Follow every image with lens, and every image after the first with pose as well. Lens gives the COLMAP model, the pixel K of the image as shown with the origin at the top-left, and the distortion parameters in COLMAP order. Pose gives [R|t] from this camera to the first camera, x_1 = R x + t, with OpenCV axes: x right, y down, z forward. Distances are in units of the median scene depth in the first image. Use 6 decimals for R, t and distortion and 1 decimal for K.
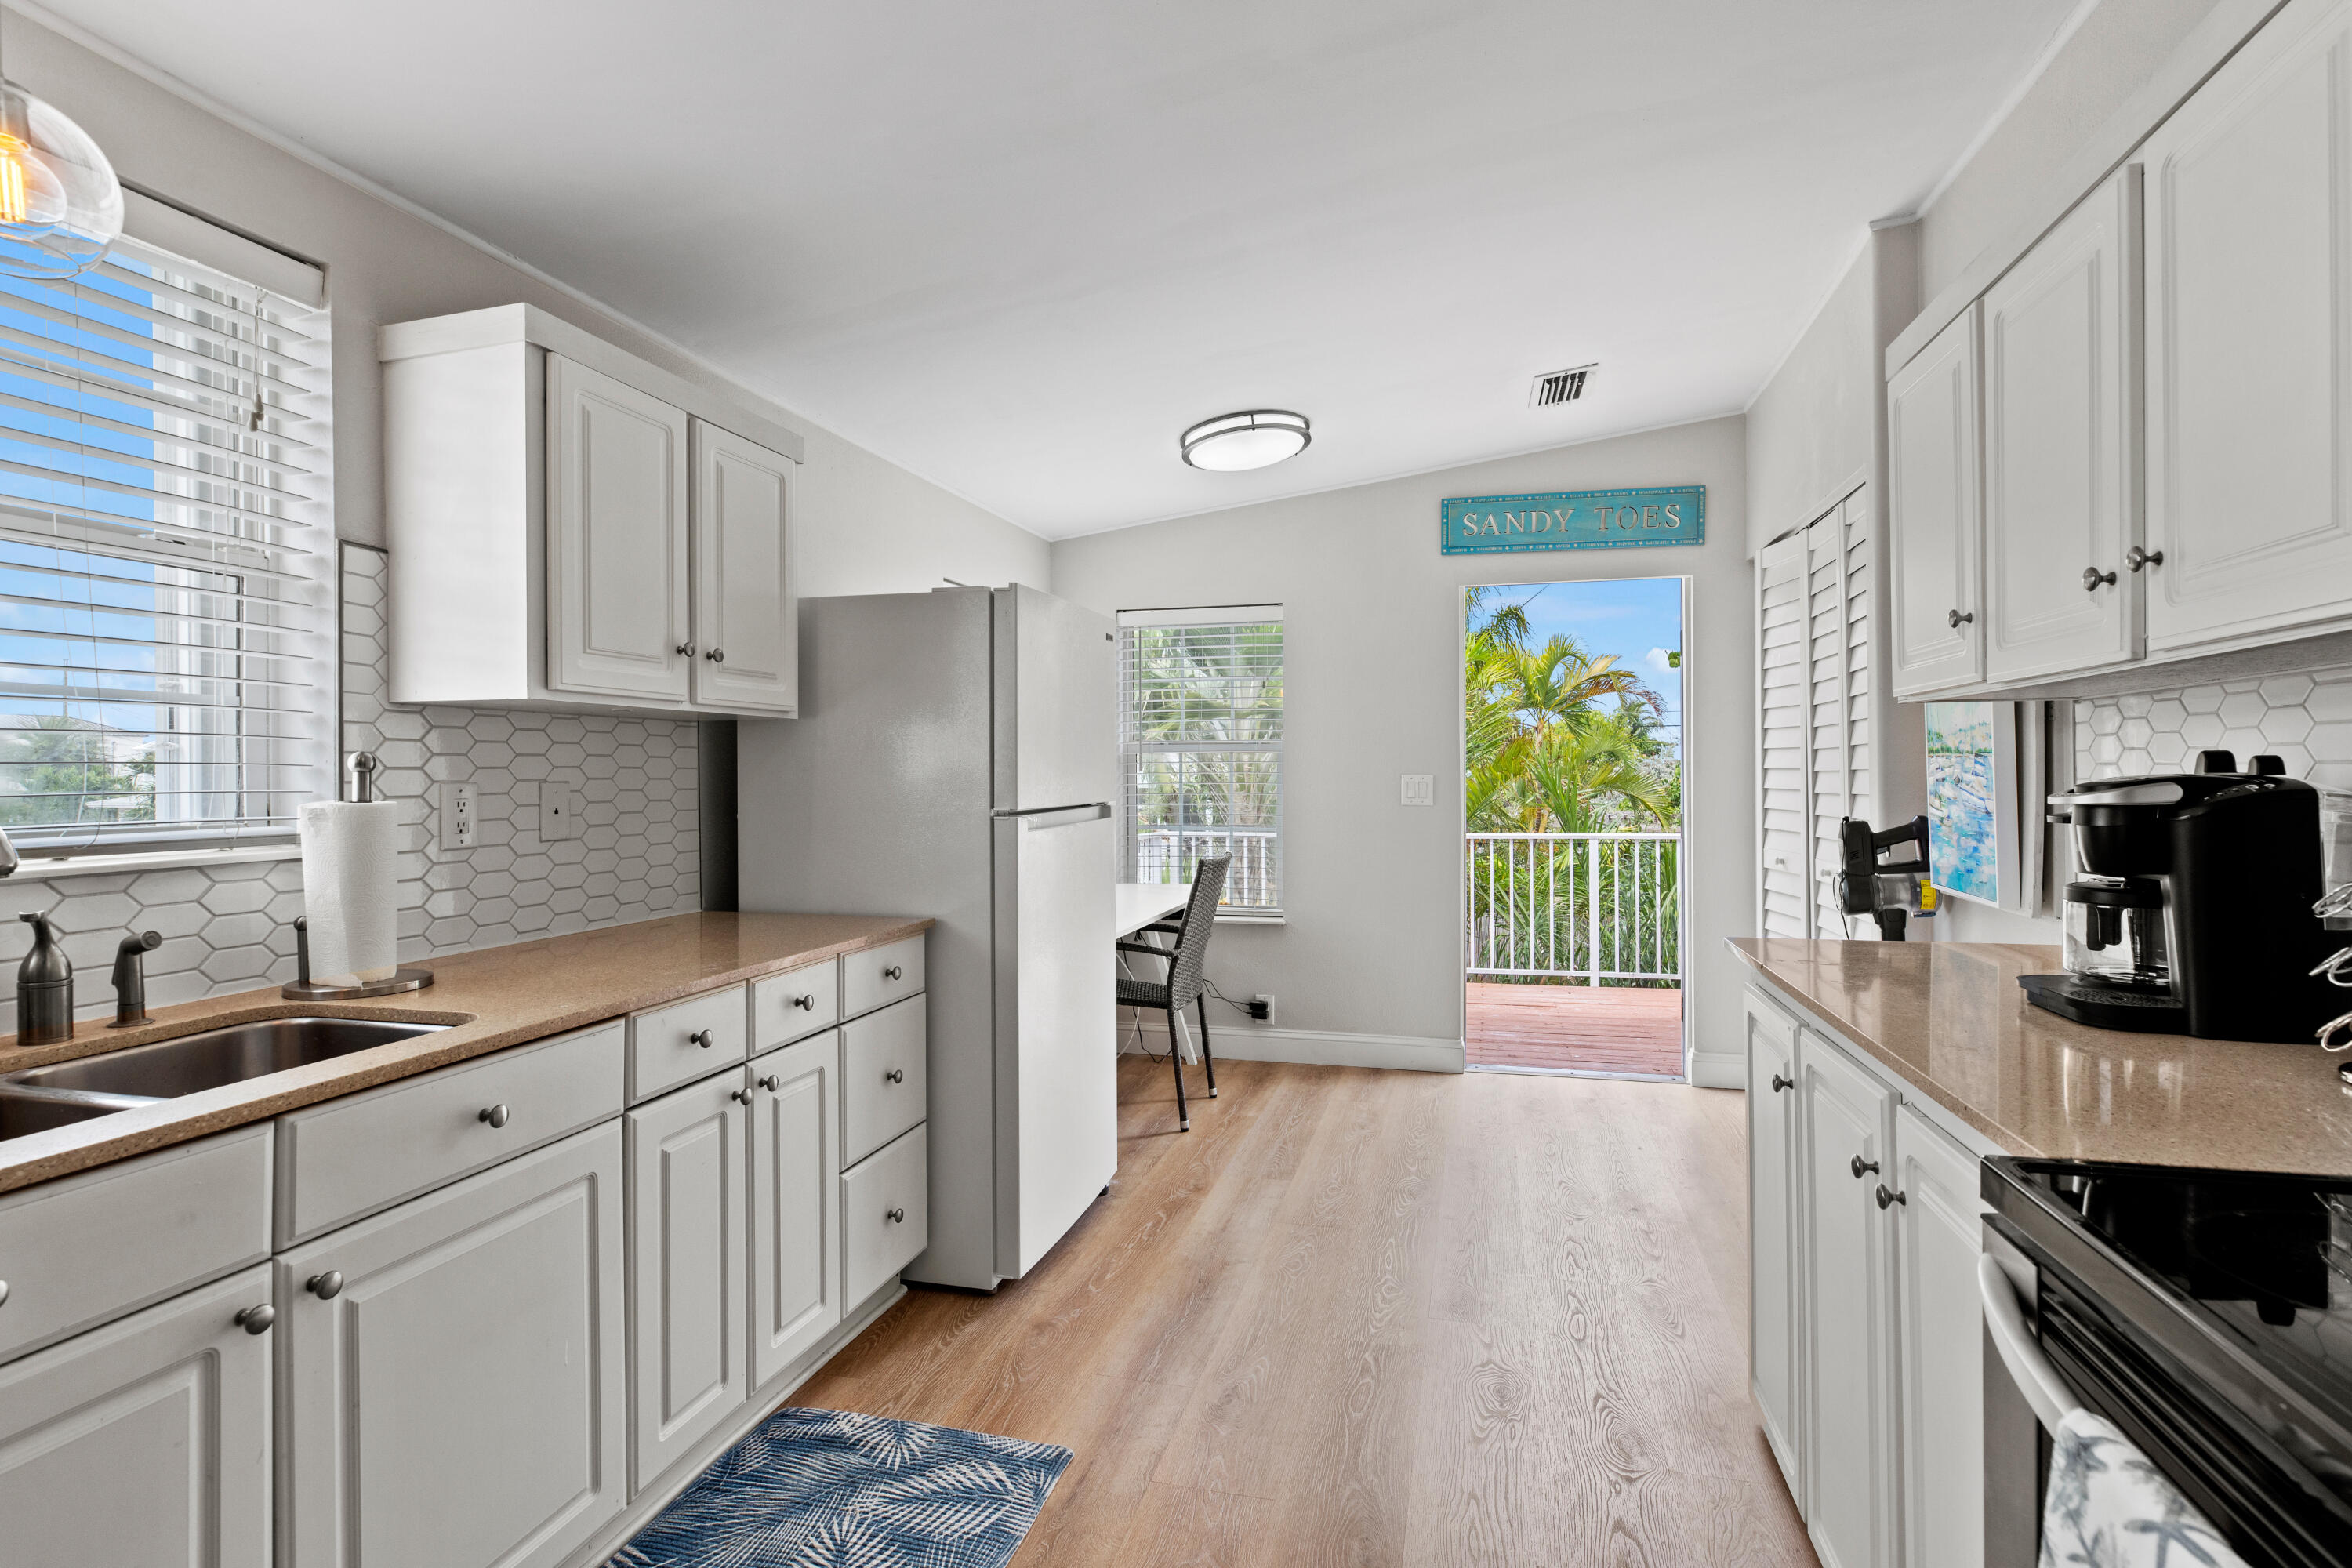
lens RADIAL K [[1163.8, 0, 1167.4], [0, 1163.8, 762.1], [0, 0, 1]] dist [-0.002111, 0.002014]
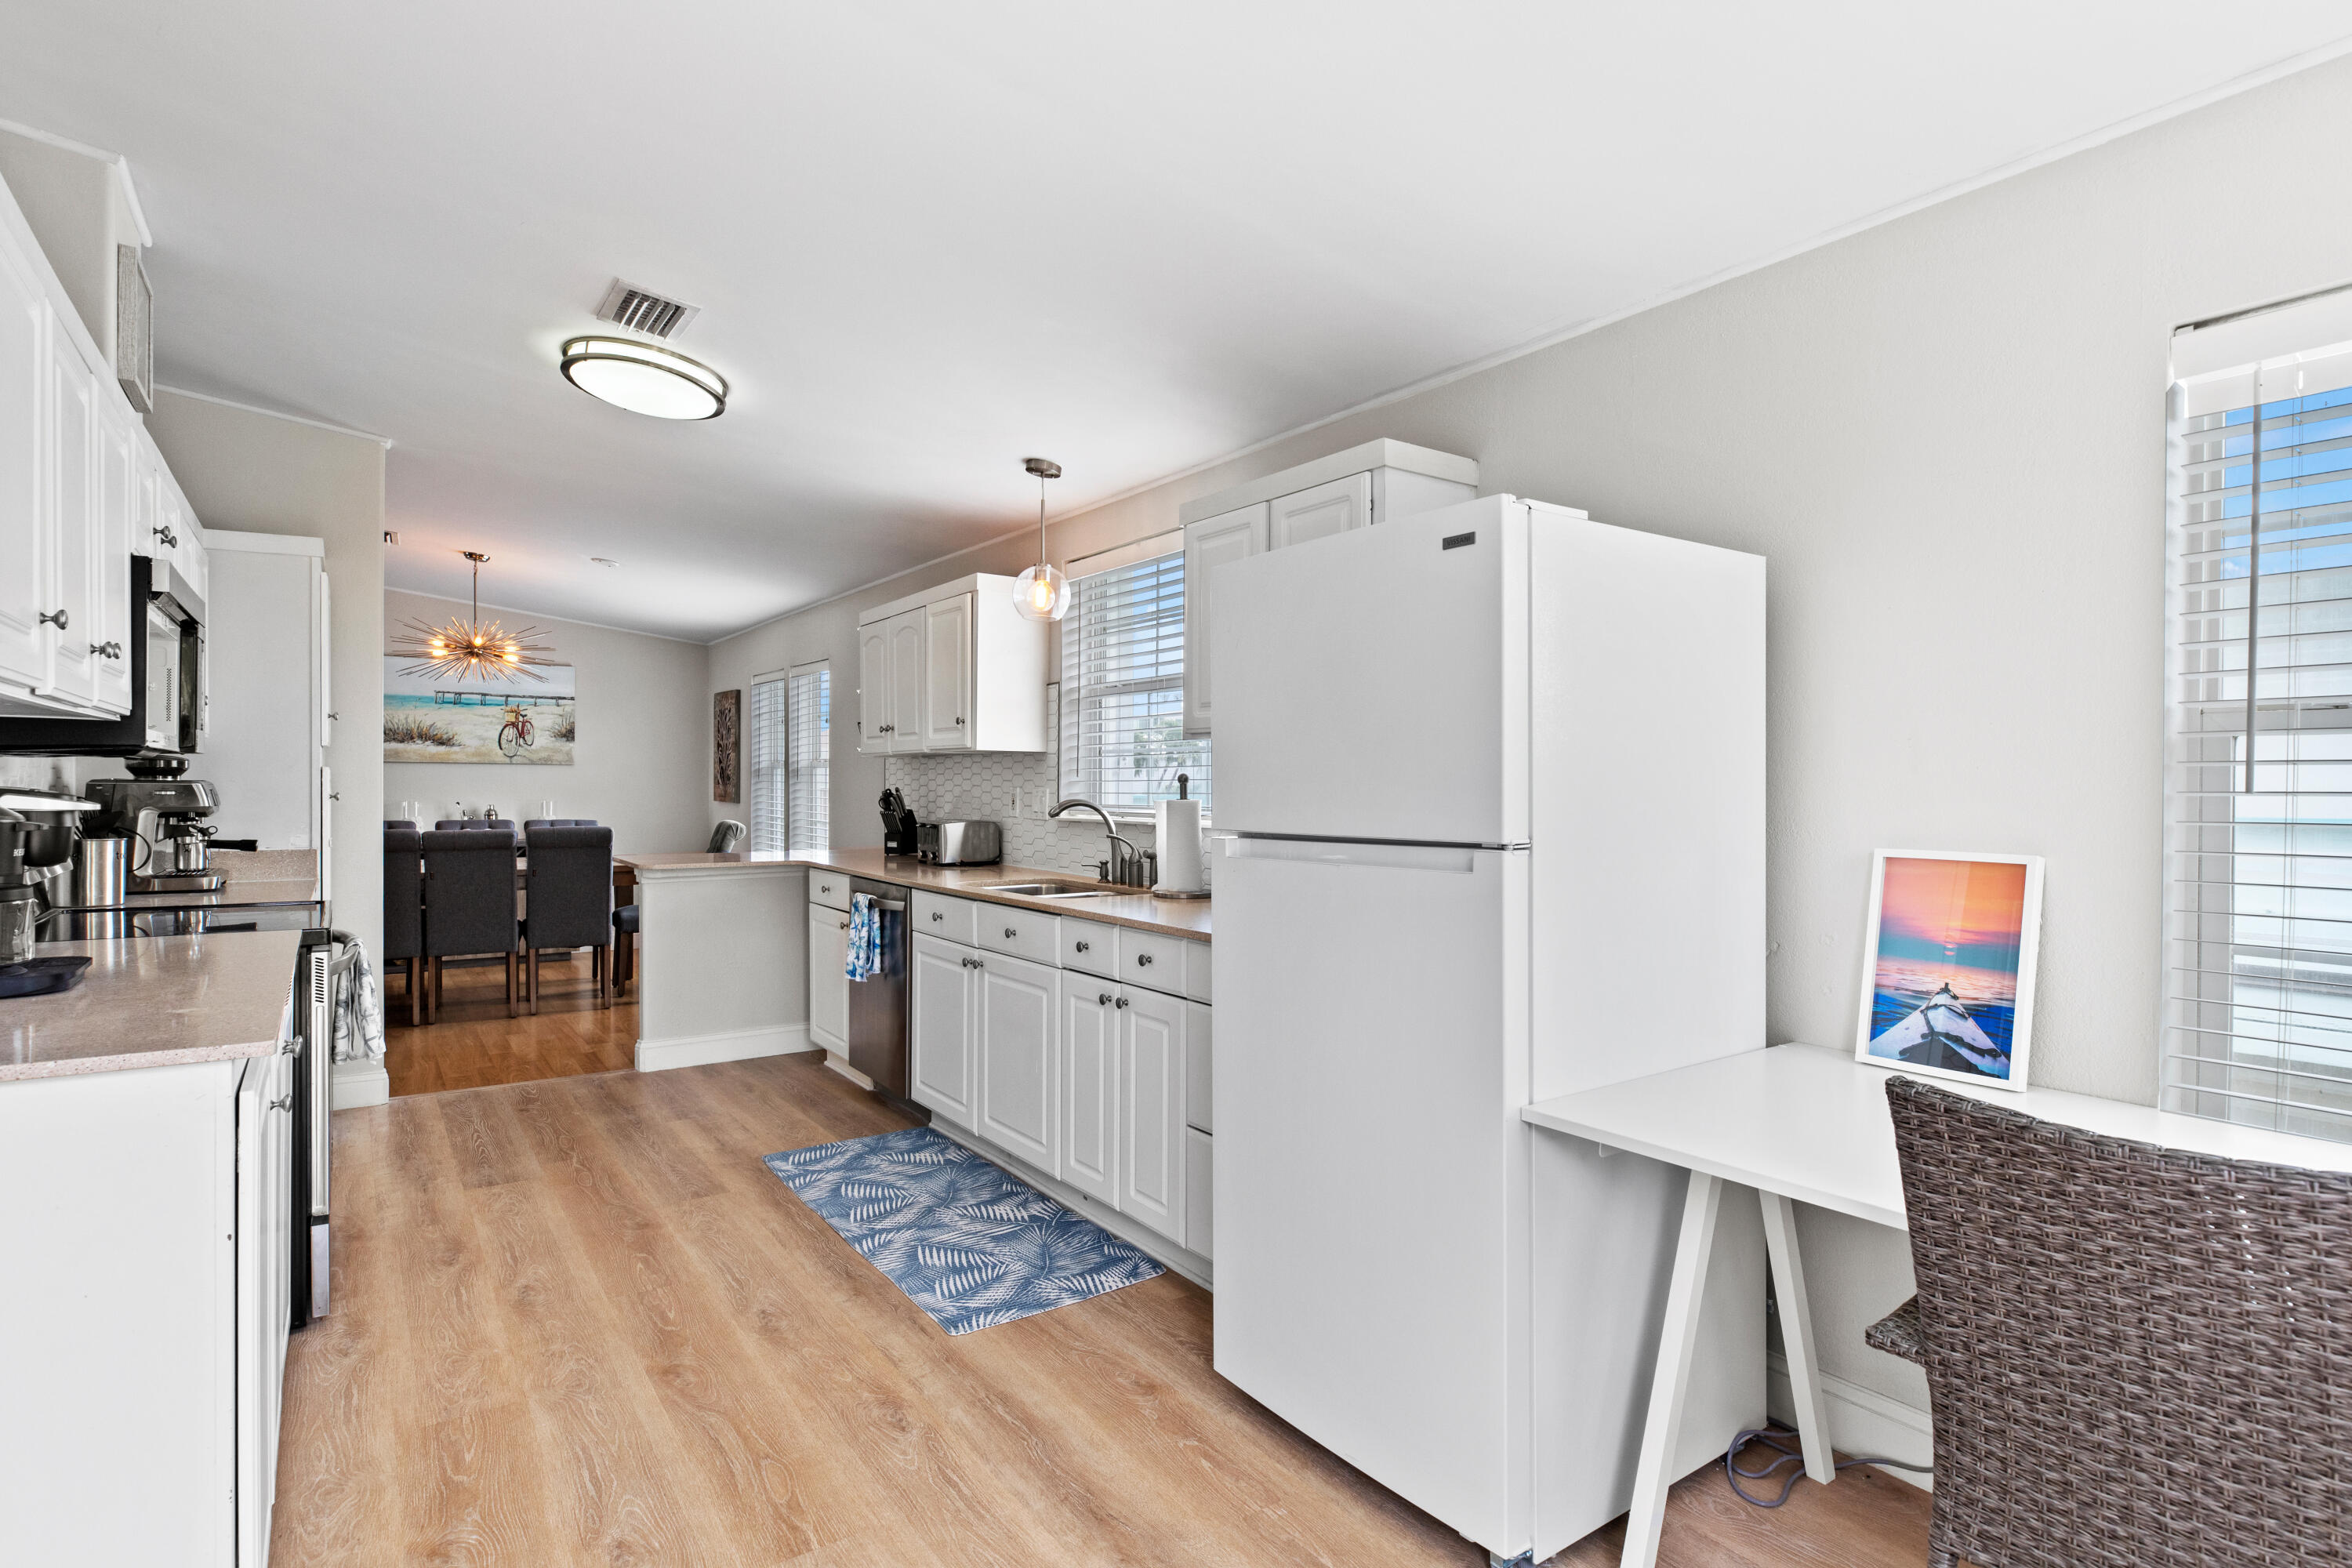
lens RADIAL K [[1163.8, 0, 1184.3], [0, 1163.8, 793.3], [0, 0, 1]] dist [-0.002111, 0.002014]
pose [[-0.627580, 0.007391, -0.778517, 0.554851], [0.004540, 0.999973, 0.005834, 0.007889], [0.778539, 0.000127, -0.627596, 1.508430]]
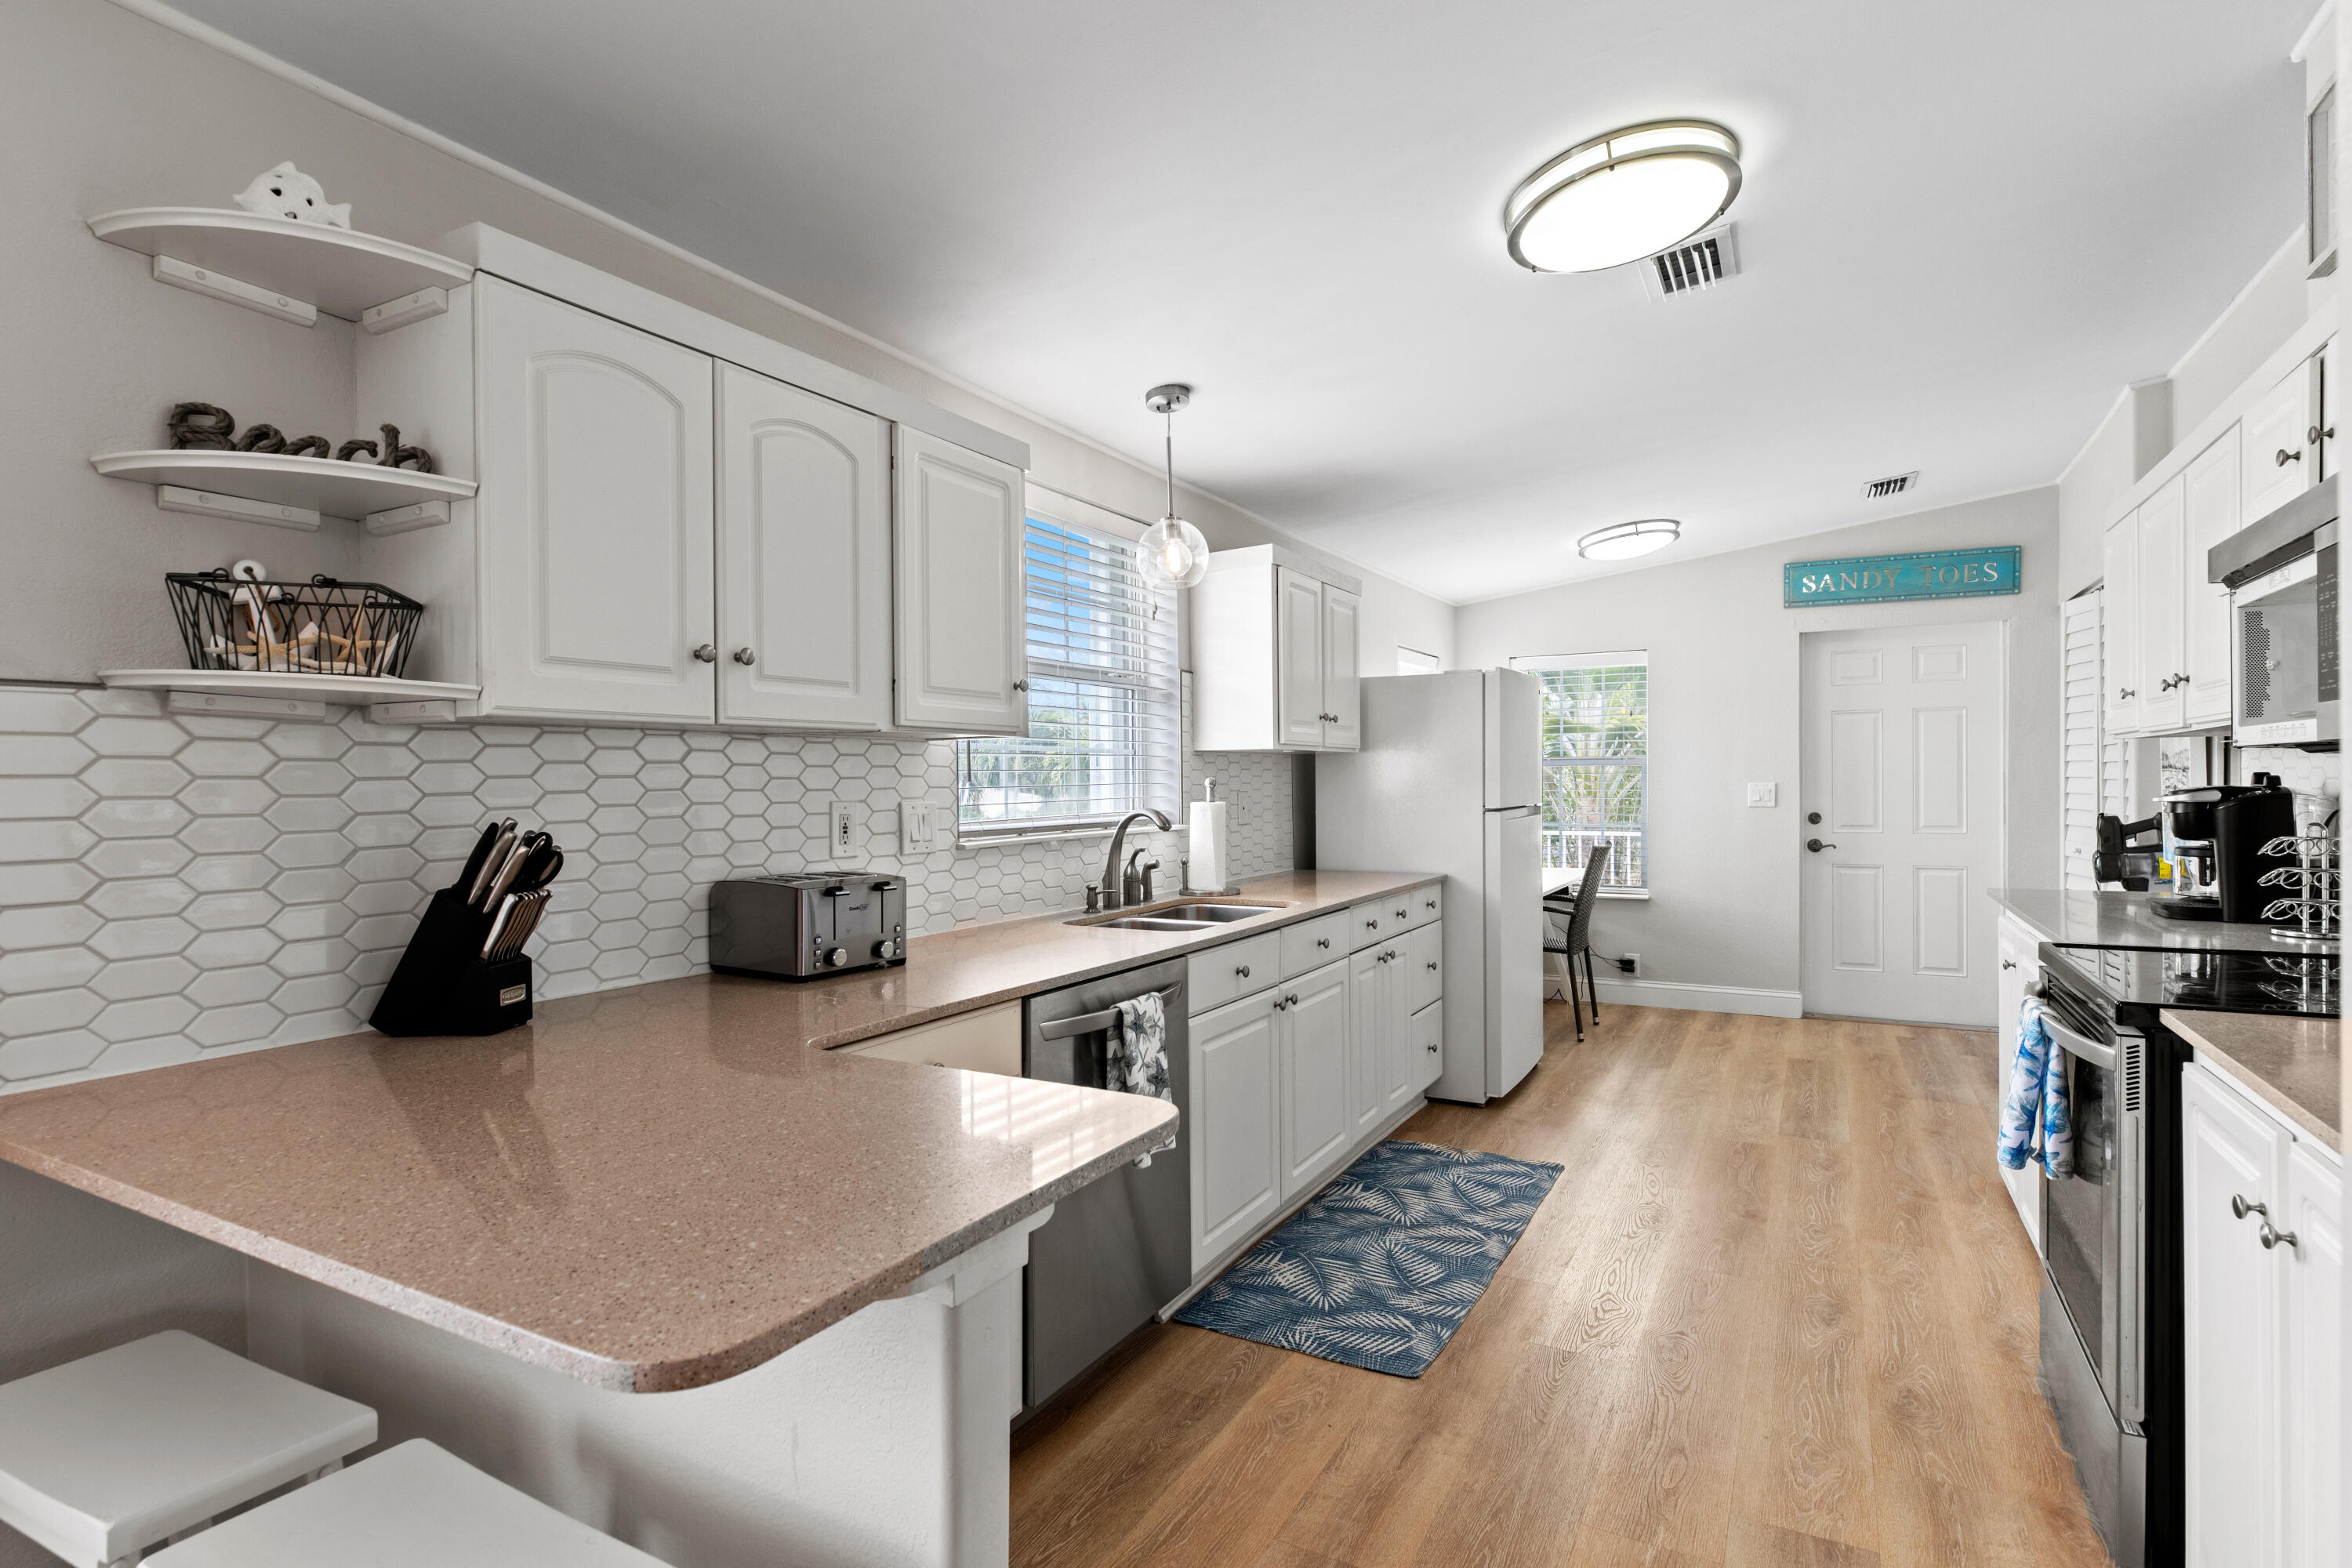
lens RADIAL K [[1163.8, 0, 1167.9], [0, 1163.8, 795.2], [0, 0, 1]] dist [-0.002111, 0.002014]
pose [[0.969676, -0.002538, -0.244380, -0.178547], [0.008108, 0.999730, 0.021791, -0.015413], [0.244259, -0.023112, 0.969435, -0.667160]]
